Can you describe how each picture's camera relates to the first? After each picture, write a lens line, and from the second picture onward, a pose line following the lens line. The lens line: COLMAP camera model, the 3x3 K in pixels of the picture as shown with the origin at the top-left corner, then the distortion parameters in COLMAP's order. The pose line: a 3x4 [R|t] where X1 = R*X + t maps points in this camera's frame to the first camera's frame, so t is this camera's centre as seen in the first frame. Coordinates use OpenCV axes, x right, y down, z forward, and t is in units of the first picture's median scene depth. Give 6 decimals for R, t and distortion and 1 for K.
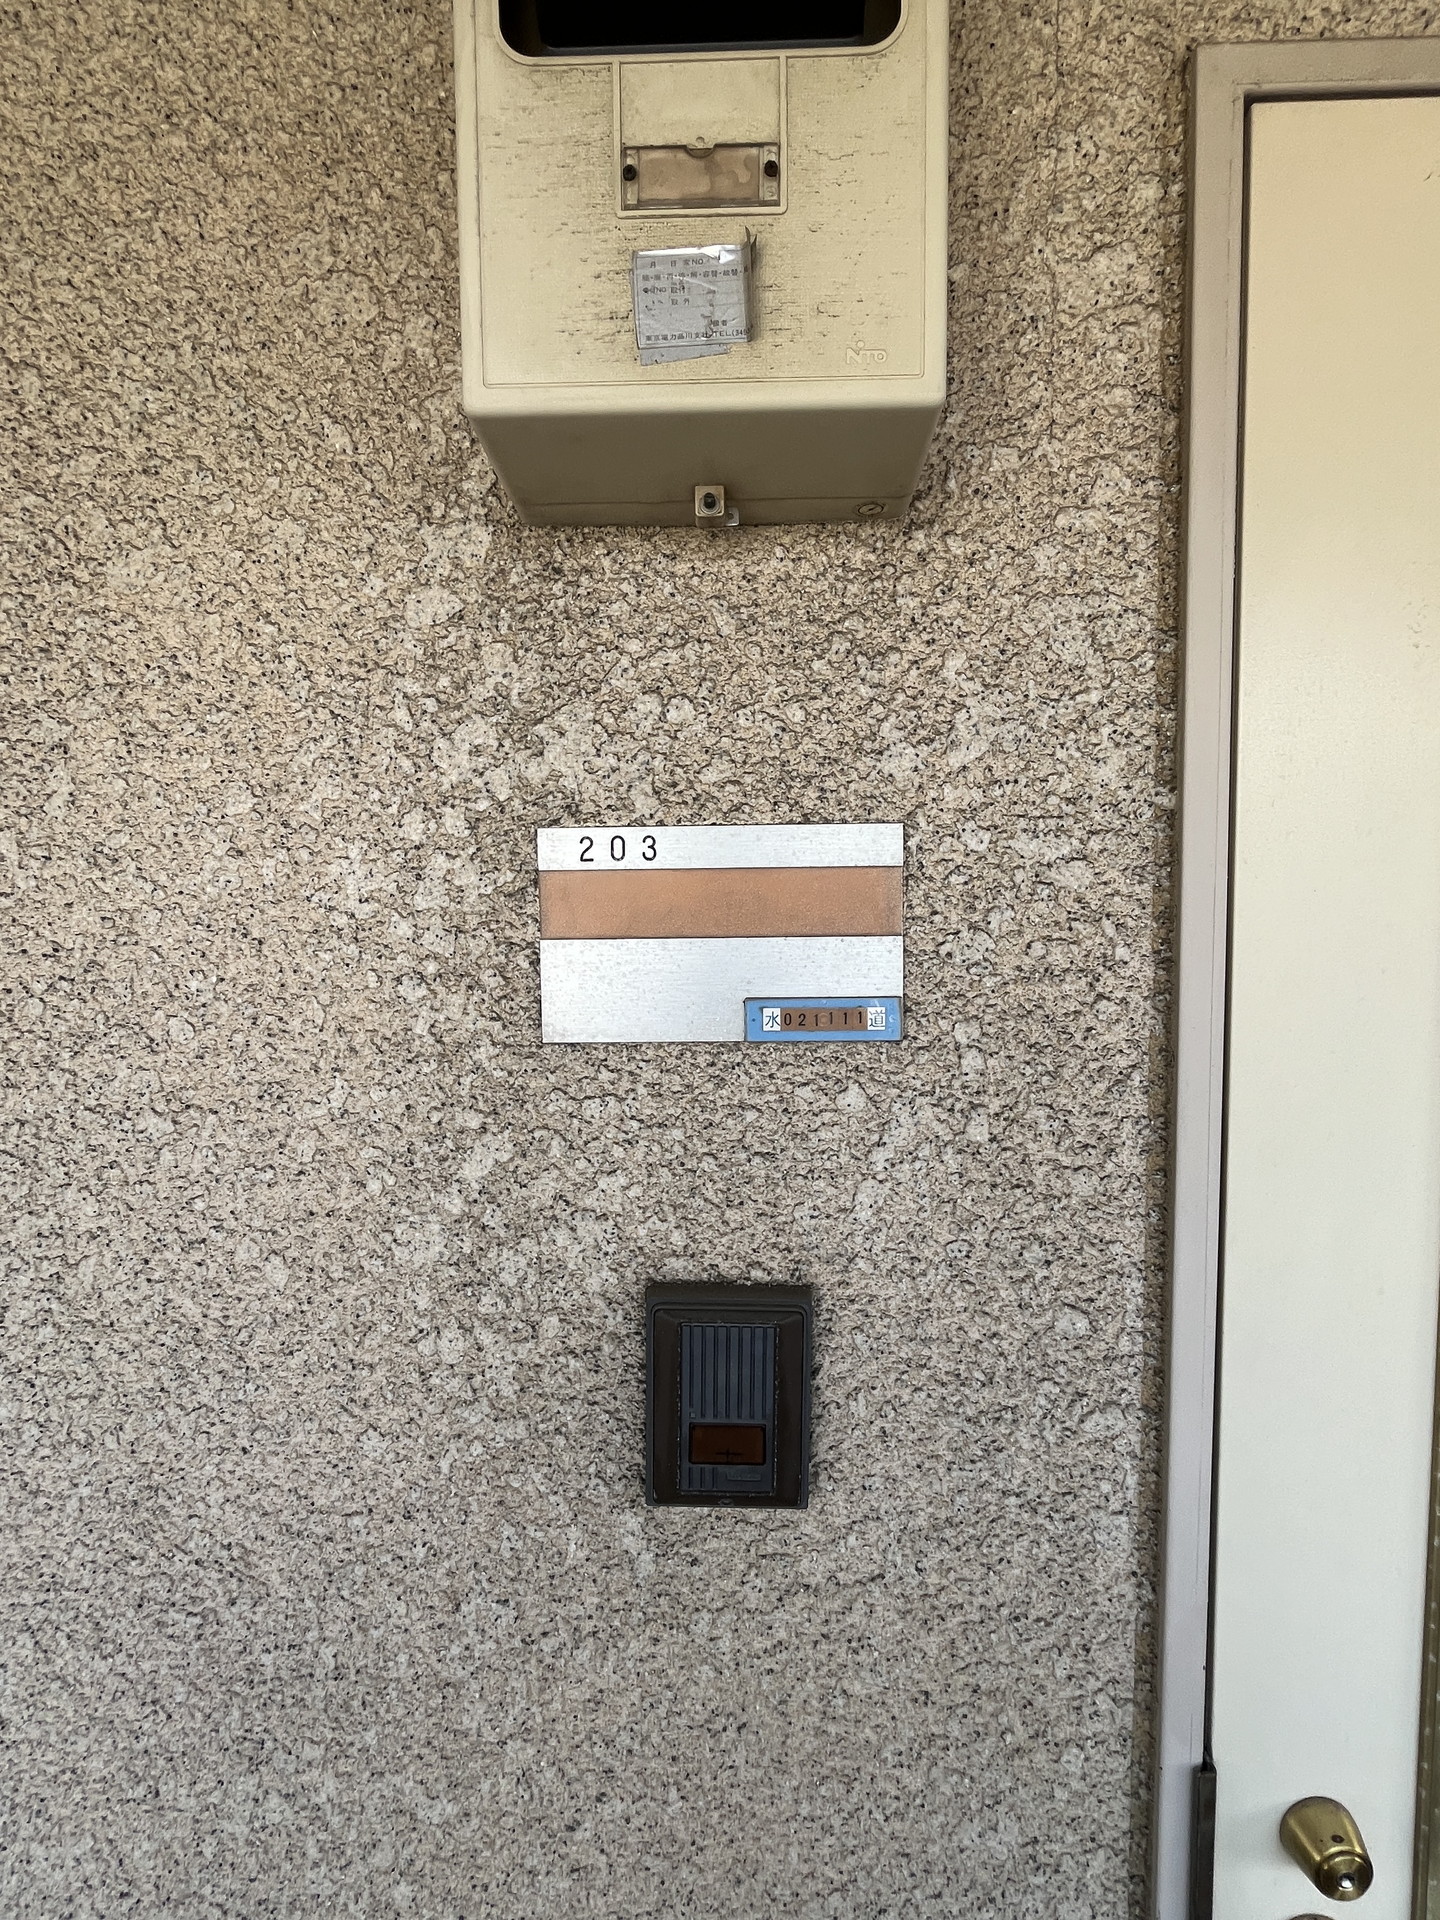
lens RADIAL K [[891.9, 0, 720.0], [0, 891.9, 960.0], [0, 0, 1]] dist [-0.002114, -0.000390]
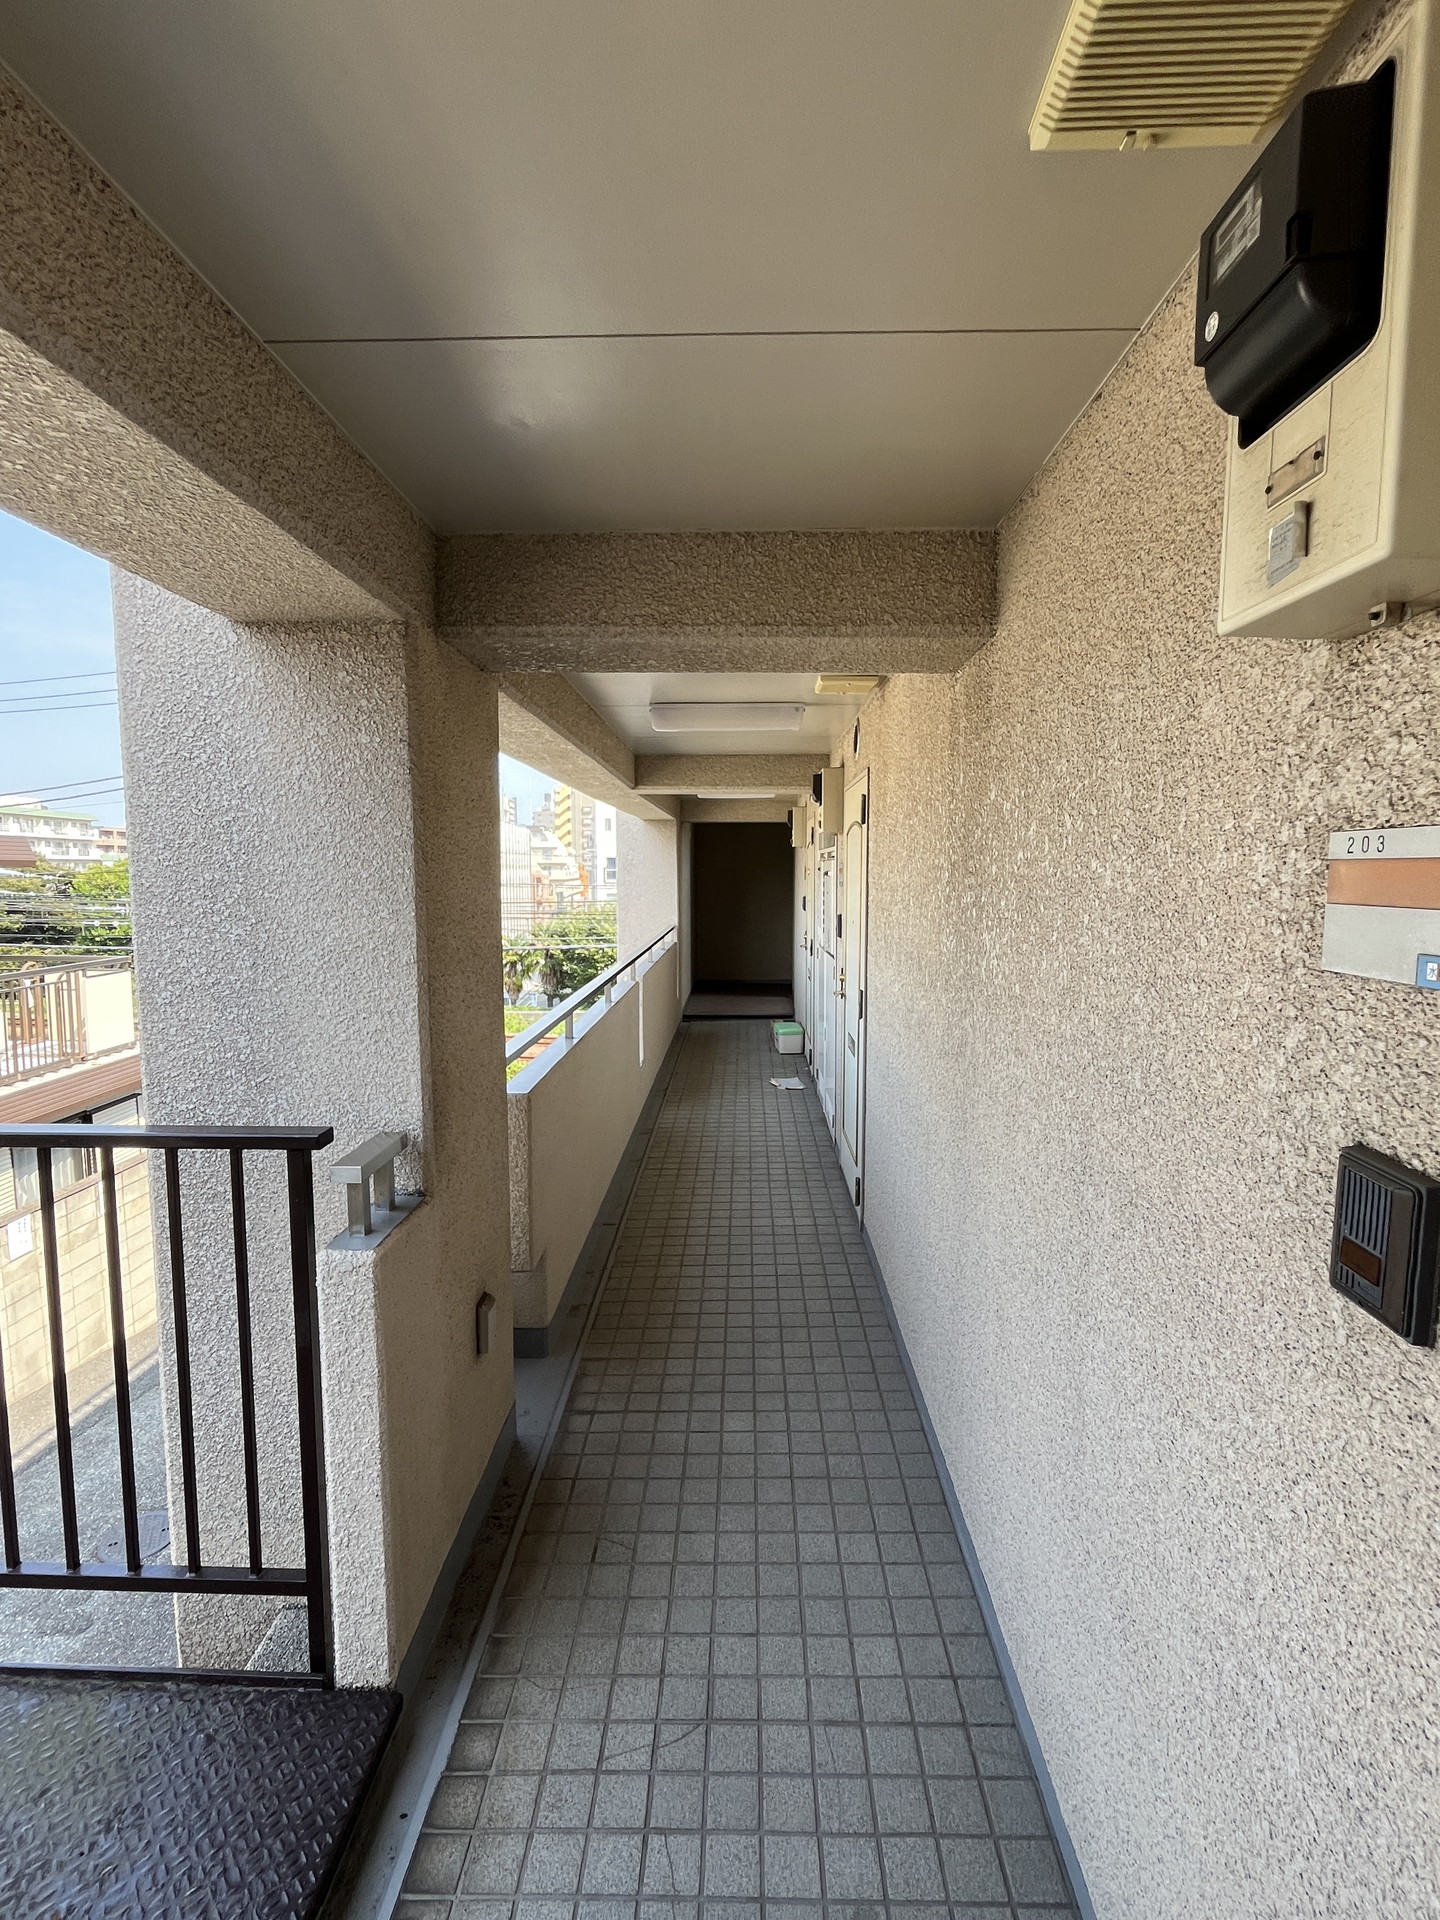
lens RADIAL K [[891.9, 0, 720.0], [0, 891.9, 960.0], [0, 0, 1]] dist [-0.002114, -0.000390]
pose [[0.002757, 0.112327, -0.993667, 1.360155], [-0.068249, 0.991375, 0.111879, -0.026602], [0.997664, 0.067508, 0.010400, -0.073465]]
